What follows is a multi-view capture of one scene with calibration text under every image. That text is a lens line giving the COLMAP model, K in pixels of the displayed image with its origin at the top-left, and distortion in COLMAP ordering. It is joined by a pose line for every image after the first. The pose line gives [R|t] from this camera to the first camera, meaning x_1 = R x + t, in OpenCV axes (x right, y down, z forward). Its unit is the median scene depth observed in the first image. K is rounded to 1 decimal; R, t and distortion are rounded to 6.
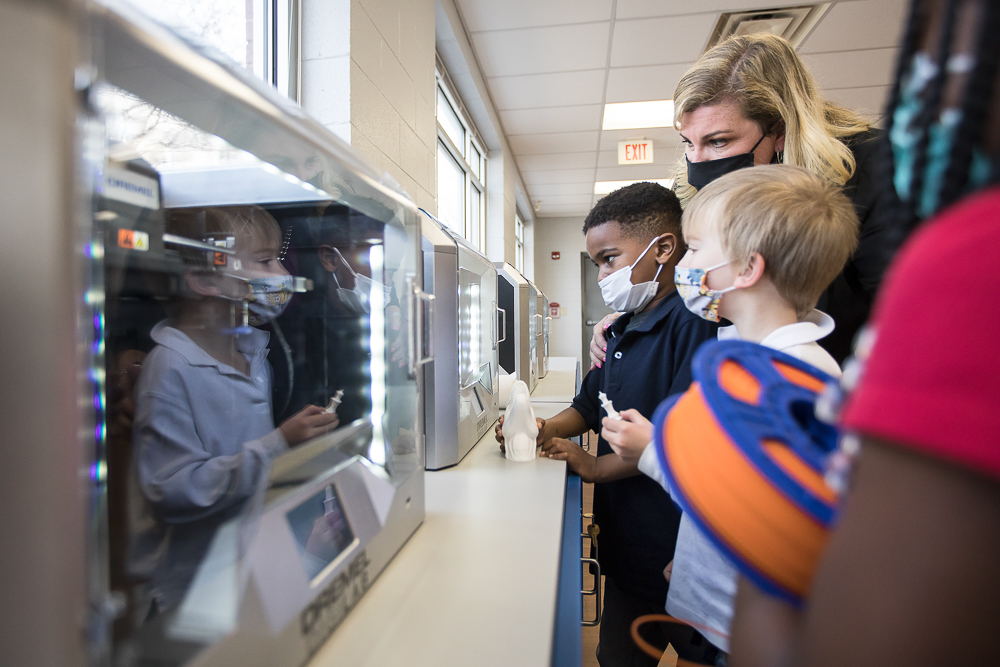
lens RADIAL K [[577.5, 0, 492.7], [0, 577.5, 332.7], [0, 0, 1]] dist [0.003266, 0.000125]
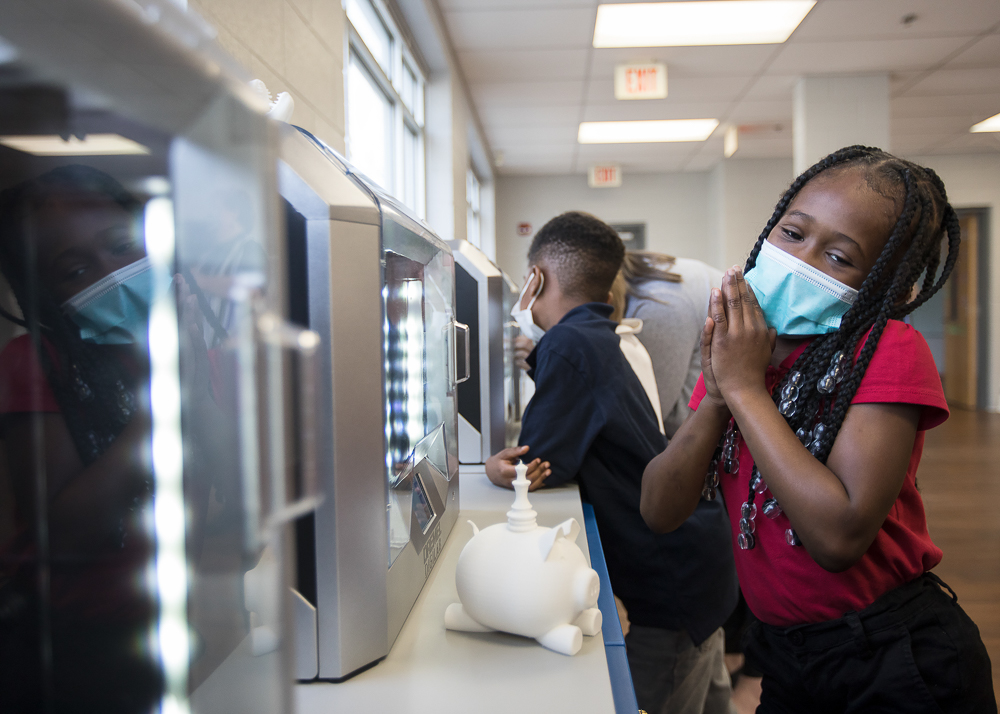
lens RADIAL K [[782.9, 0, 510.6], [0, 782.9, 359.7], [0, 0, 1]] dist [-0.008364, 0.020294]
pose [[0.995214, -0.010920, 0.097106, -0.010550], [0.007762, 0.999430, 0.032843, -0.026869], [-0.097409, -0.031932, 0.994732, 0.202639]]
